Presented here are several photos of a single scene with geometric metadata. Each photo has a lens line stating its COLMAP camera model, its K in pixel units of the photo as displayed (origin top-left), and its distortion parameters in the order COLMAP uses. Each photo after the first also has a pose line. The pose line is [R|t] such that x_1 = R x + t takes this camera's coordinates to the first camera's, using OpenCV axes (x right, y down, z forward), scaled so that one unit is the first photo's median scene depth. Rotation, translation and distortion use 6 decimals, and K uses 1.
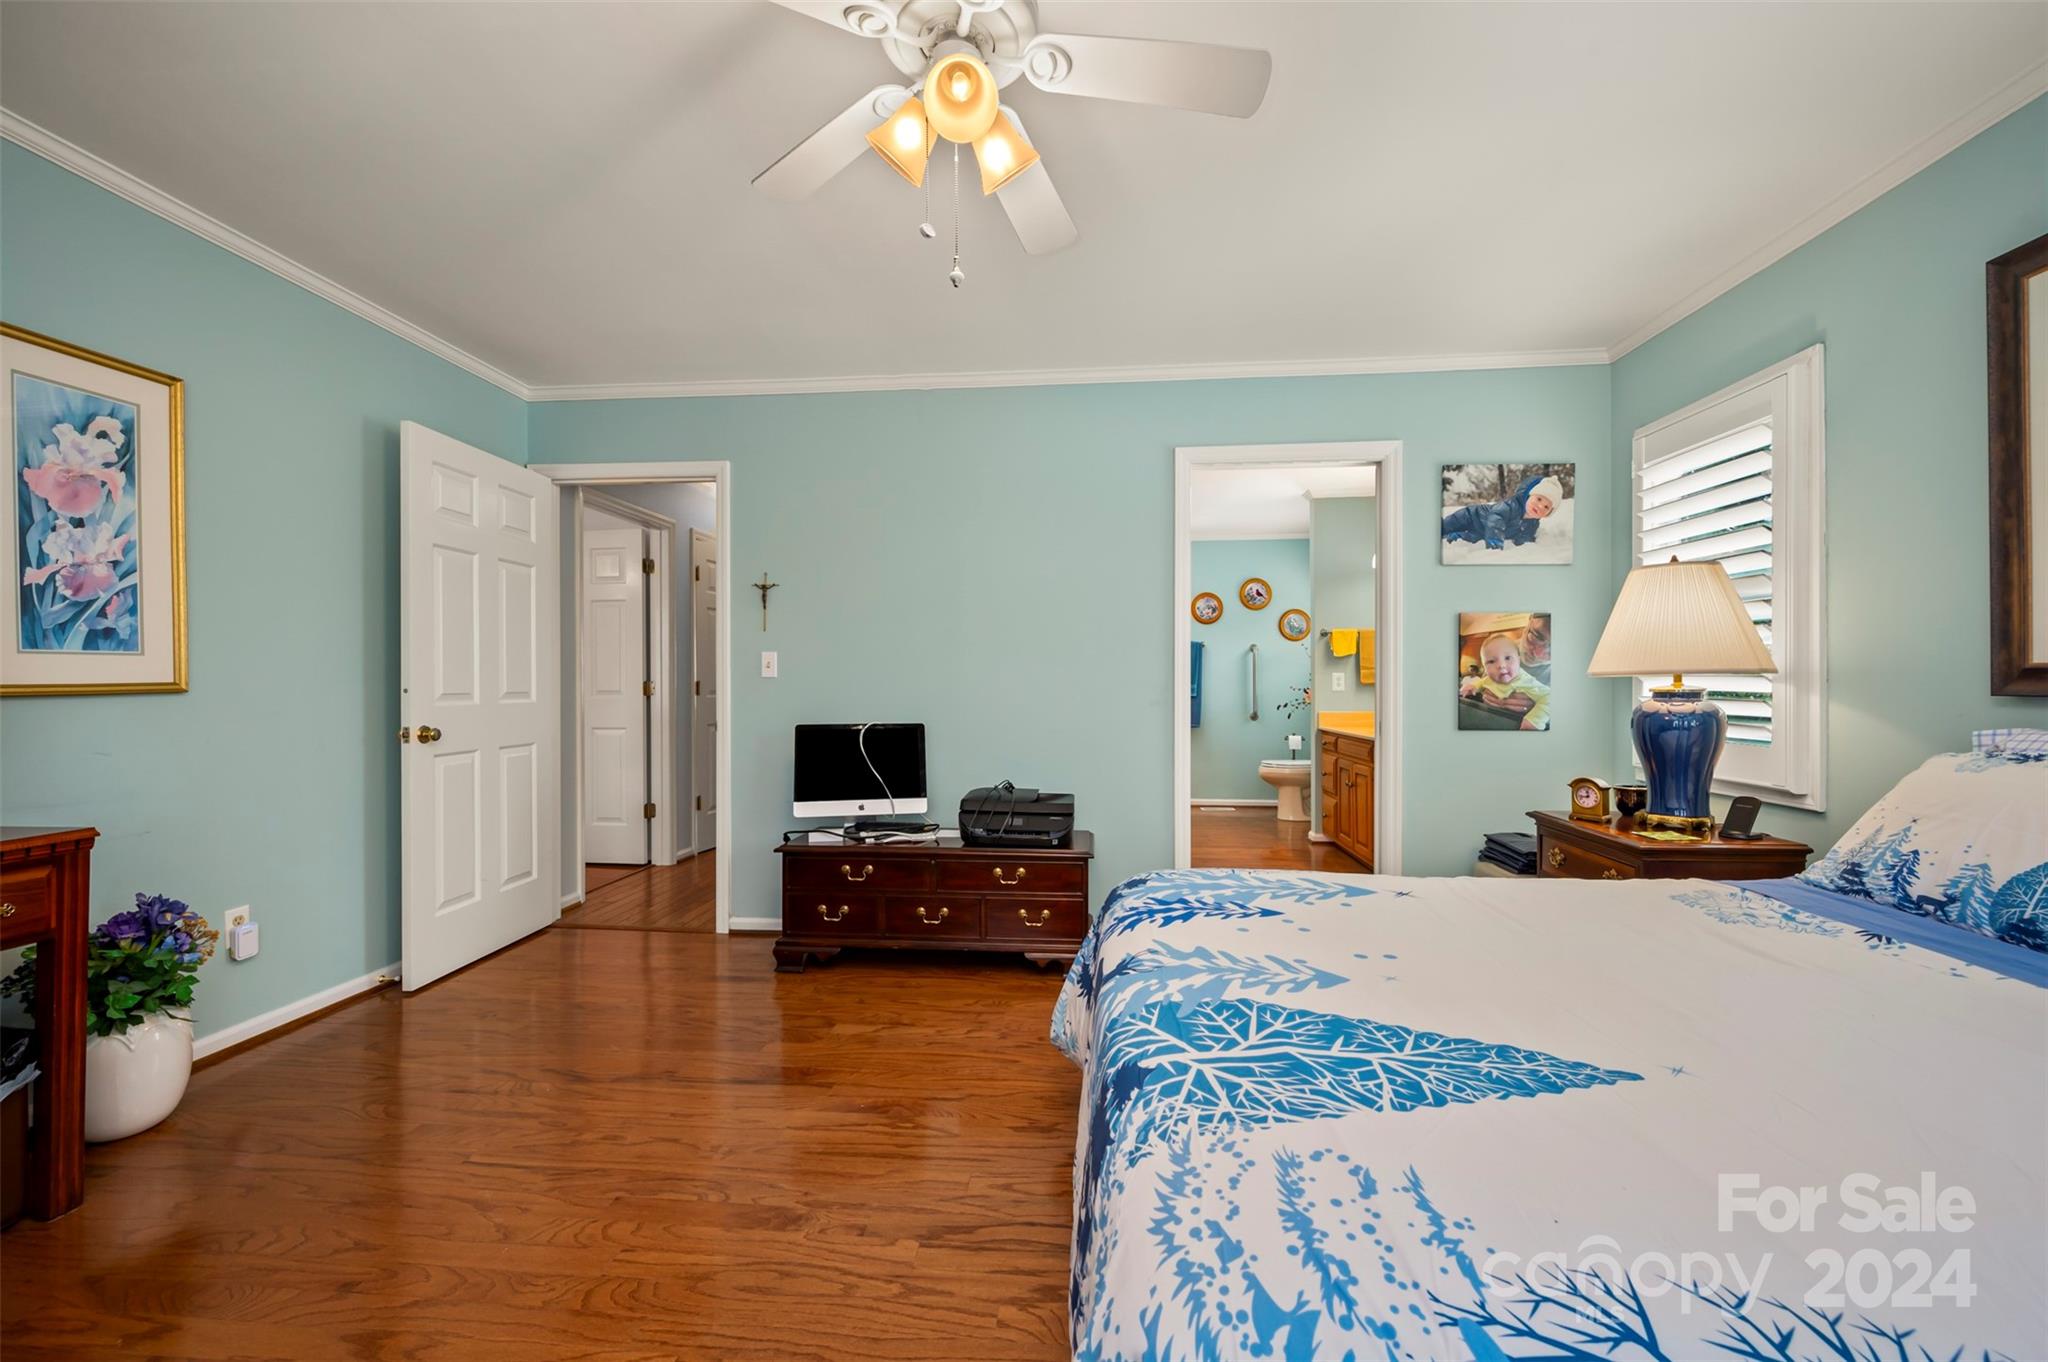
lens RADIAL K [[803.5, 0, 1028.7], [0, 803.5, 685.8], [0, 0, 1]] dist [0.000279, -0.000002]
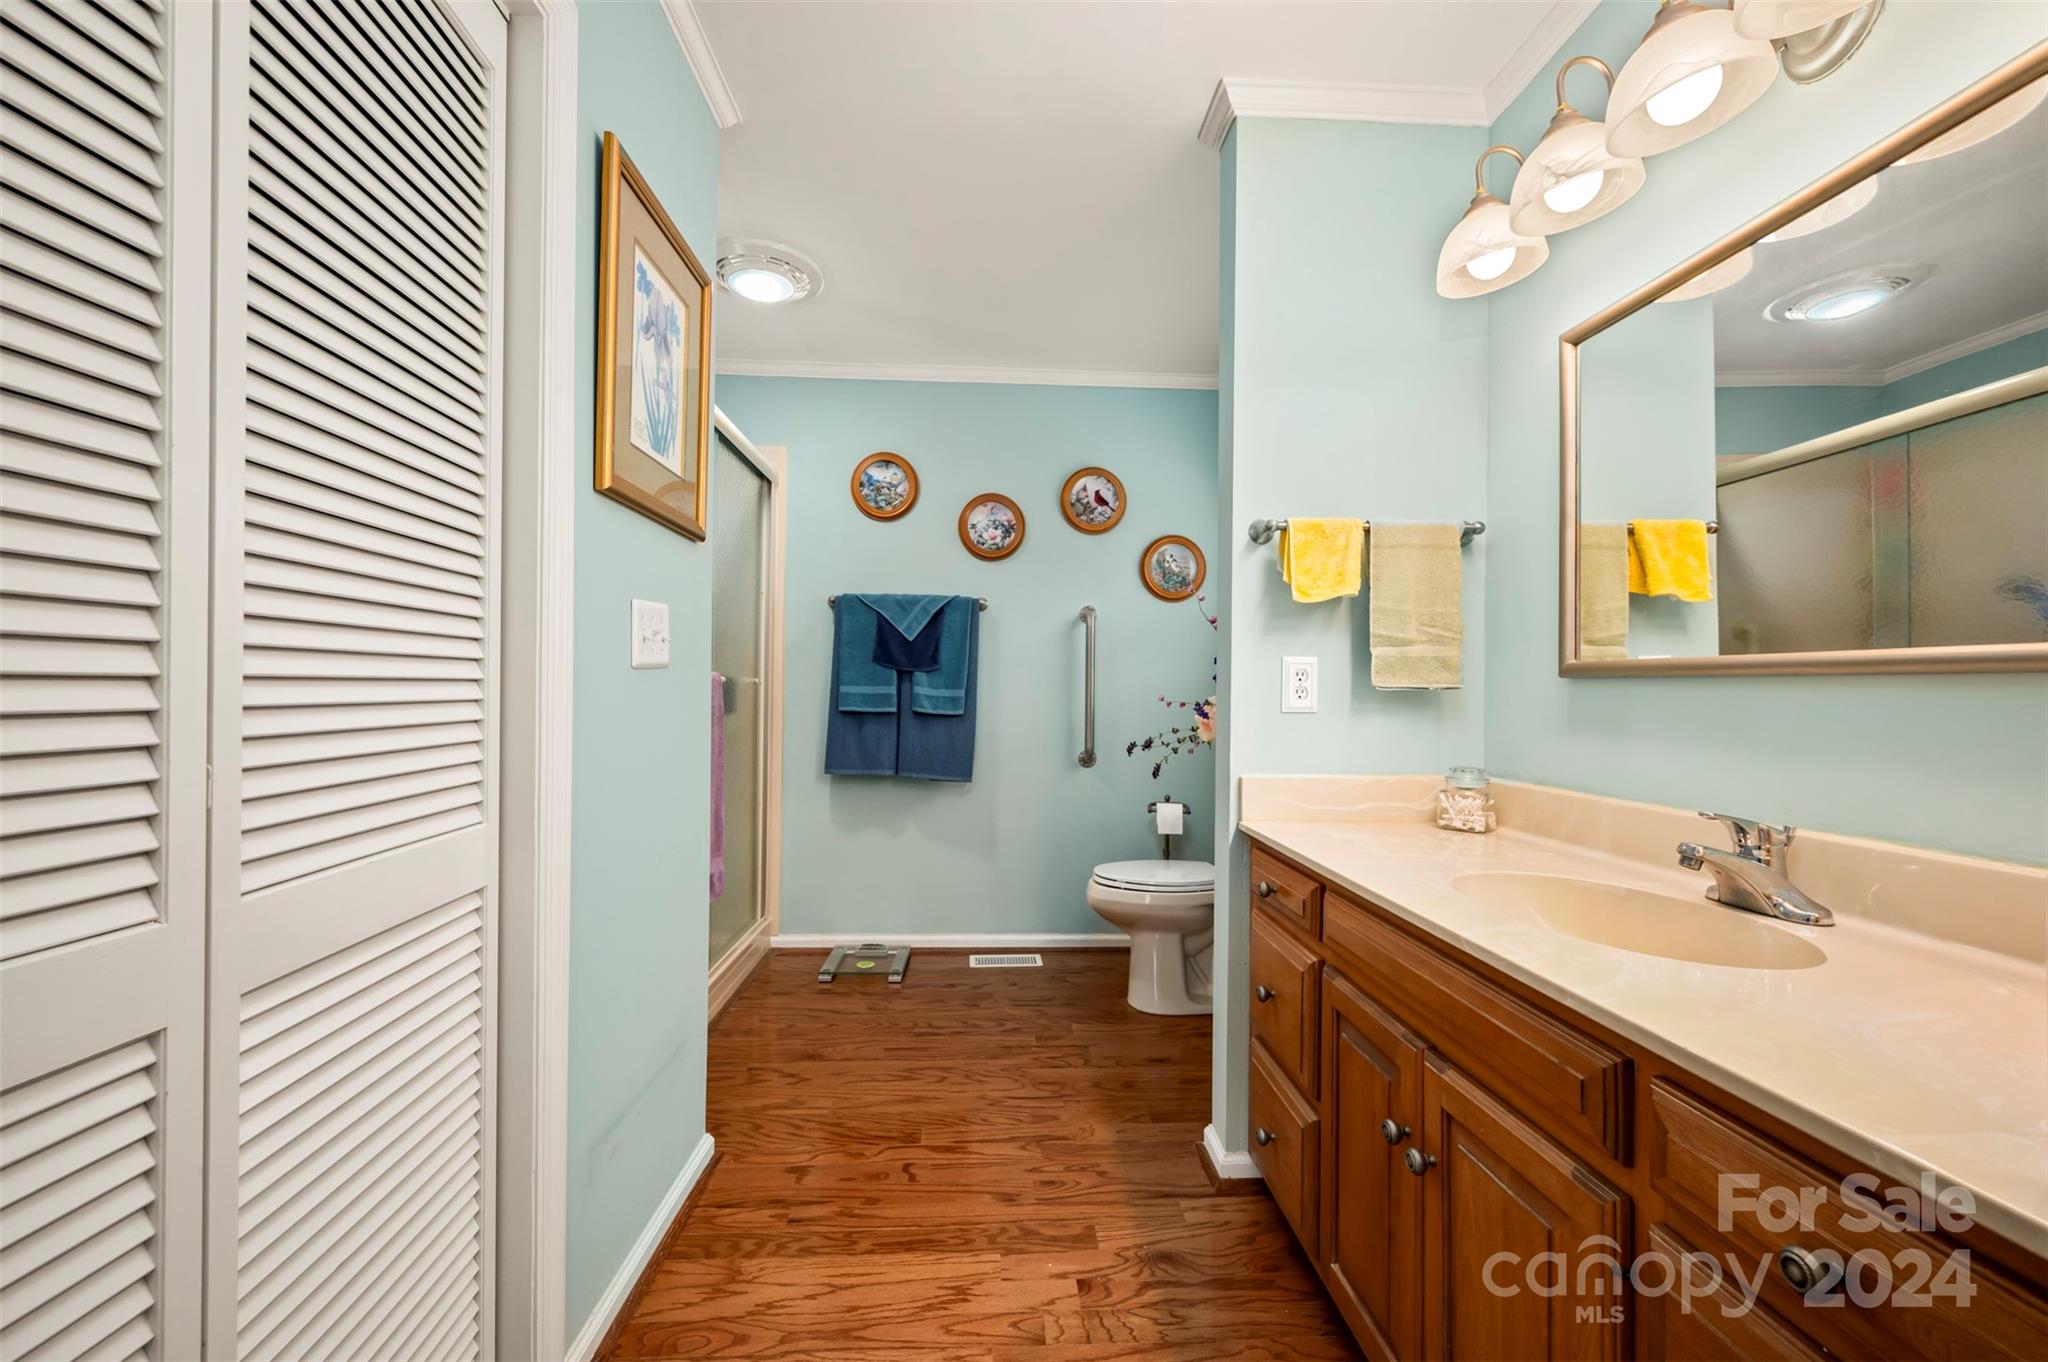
lens RADIAL K [[803.5, 0, 1028.7], [0, 803.5, 685.8], [0, 0, 1]] dist [0.000279, -0.000002]
pose [[0.989218, 0.013001, 0.145874, 0.176424], [-0.012051, 0.999900, -0.007393, -0.000232], [-0.145956, 0.005556, 0.989276, 0.535387]]
